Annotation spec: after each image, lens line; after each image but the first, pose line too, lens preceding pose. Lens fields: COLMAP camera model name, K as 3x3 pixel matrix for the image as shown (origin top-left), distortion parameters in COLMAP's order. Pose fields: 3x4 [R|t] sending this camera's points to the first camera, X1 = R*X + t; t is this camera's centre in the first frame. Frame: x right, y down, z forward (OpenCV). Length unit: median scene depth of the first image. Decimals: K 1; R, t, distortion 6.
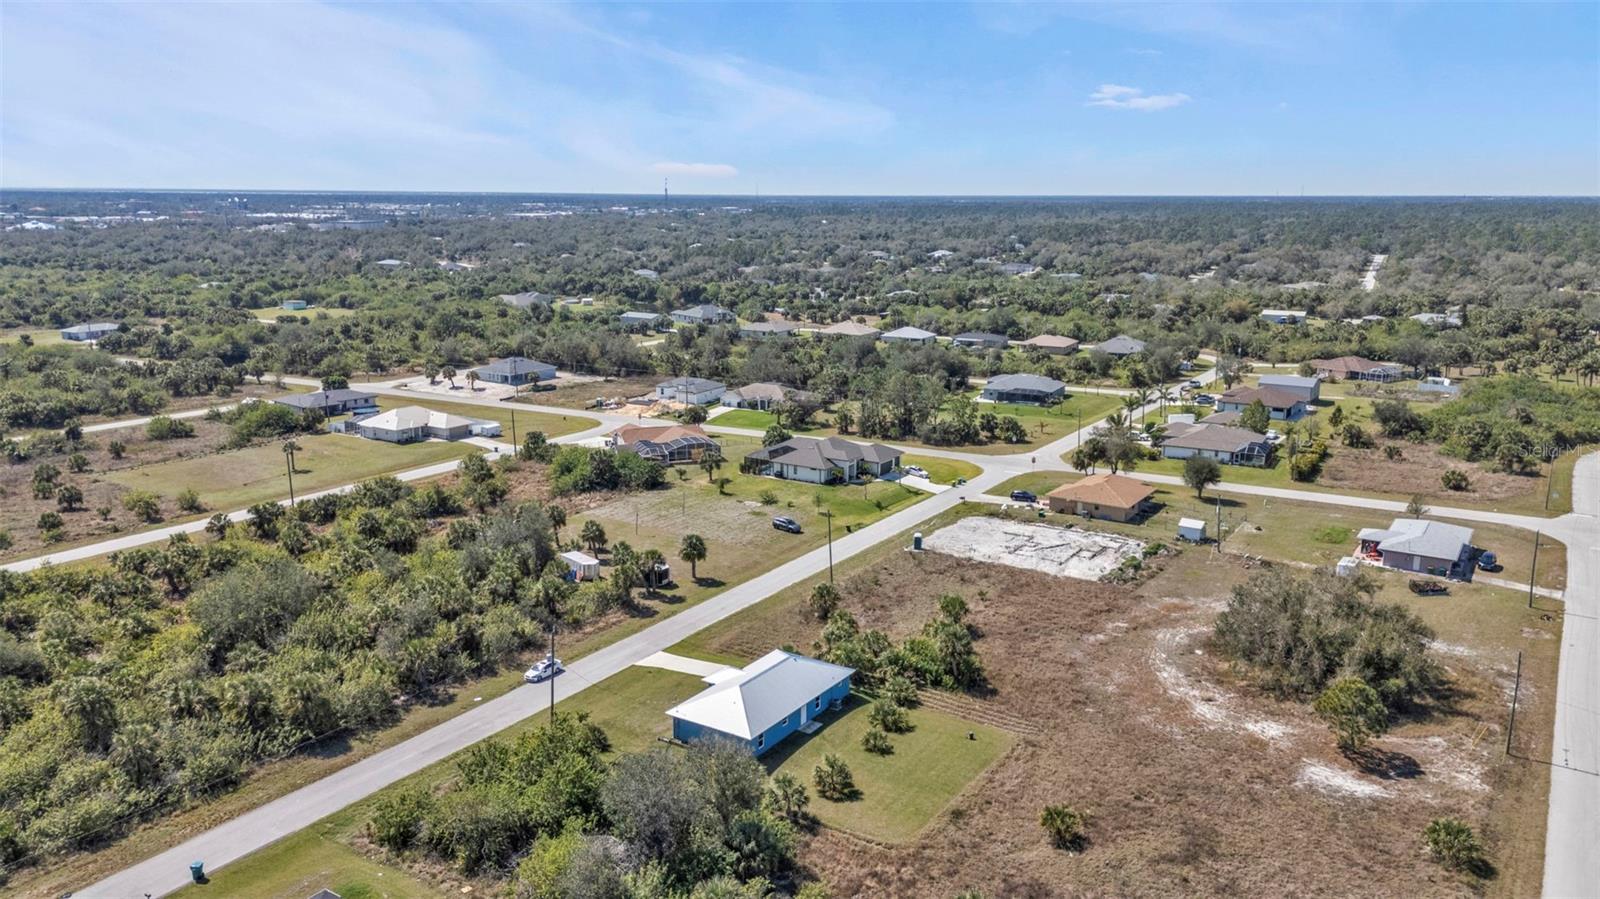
lens RADIAL K [[1165.3, 0, 795.7], [0, 1165.3, 454.9], [0, 0, 1]] dist [0.087431, -0.089881]
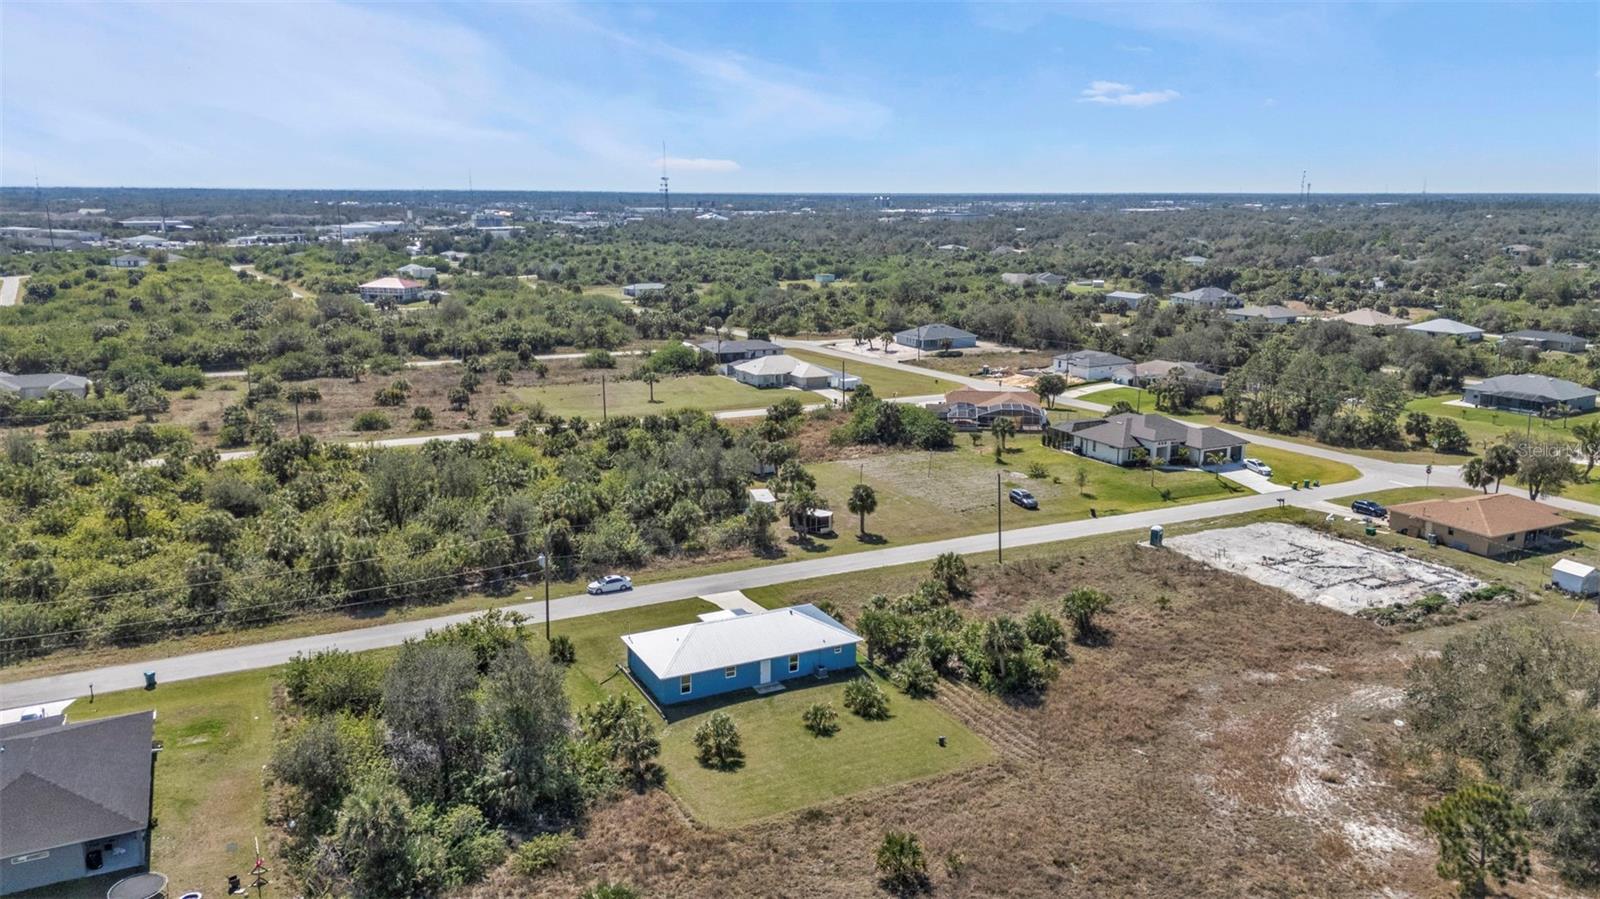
lens RADIAL K [[1165.3, 0, 796.9], [0, 1165.3, 453.1], [0, 0, 1]] dist [0.087431, -0.089881]
pose [[0.867204, 0.109487, -0.485768, 0.254393], [-0.110681, 0.993507, 0.026337, 0.021582], [0.485497, 0.030926, 0.873691, 0.151481]]
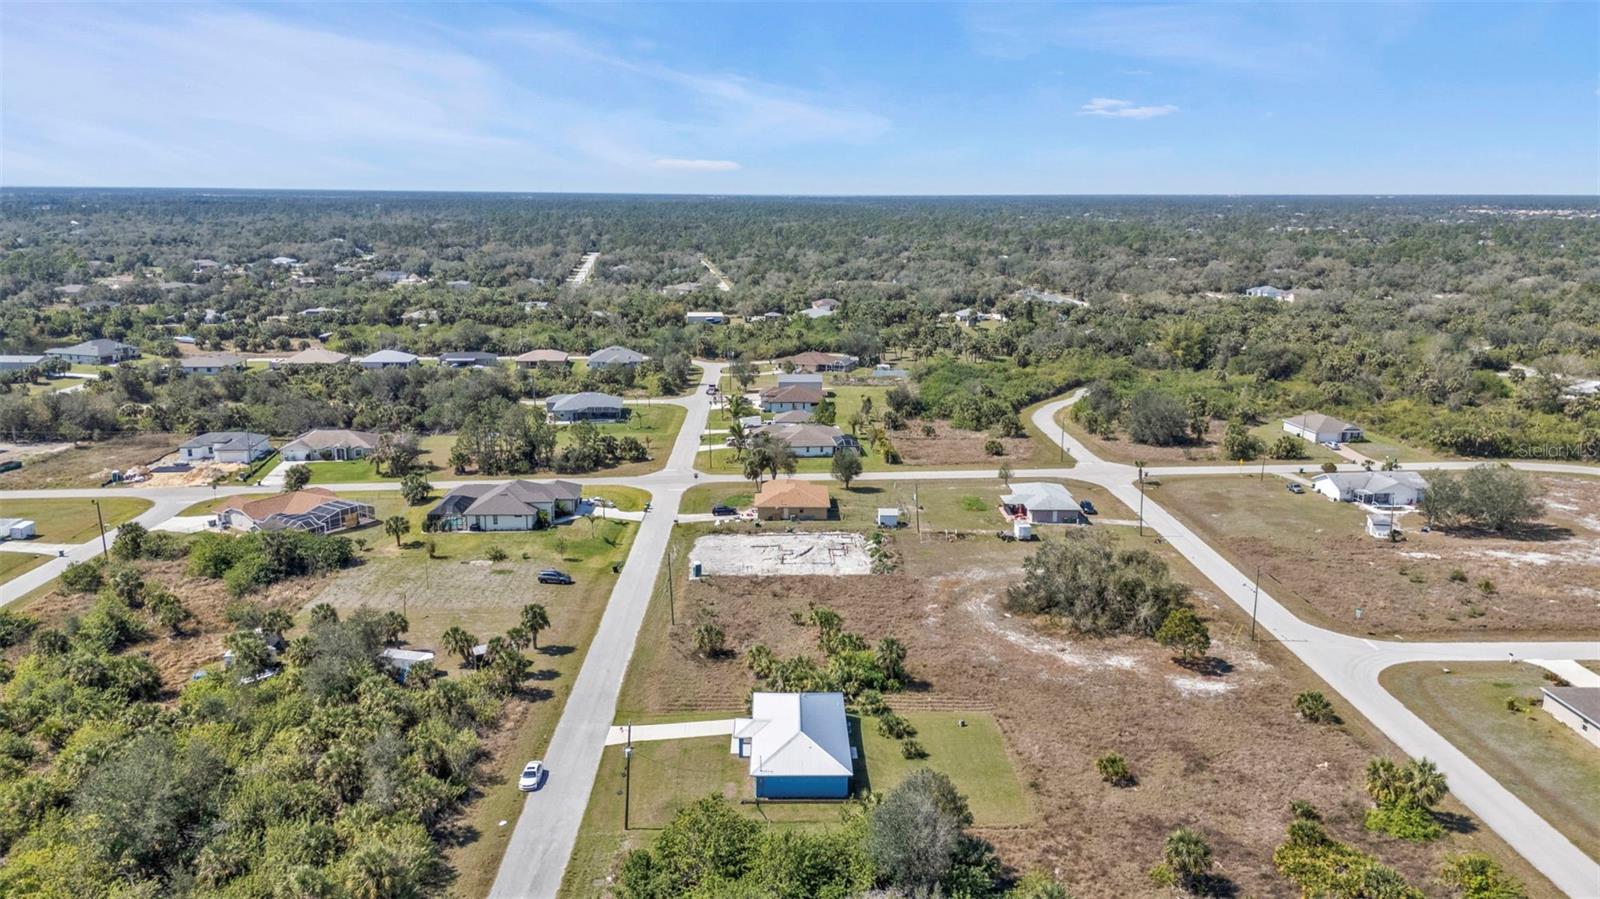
lens RADIAL K [[1165.3, 0, 795.9], [0, 1165.3, 441.1], [0, 0, 1]] dist [0.087431, -0.089881]
pose [[0.826053, -0.118027, 0.551095, -0.352283], [0.121899, 0.992096, 0.029757, -0.054819], [-0.550251, 0.042597, 0.833912, 0.066162]]
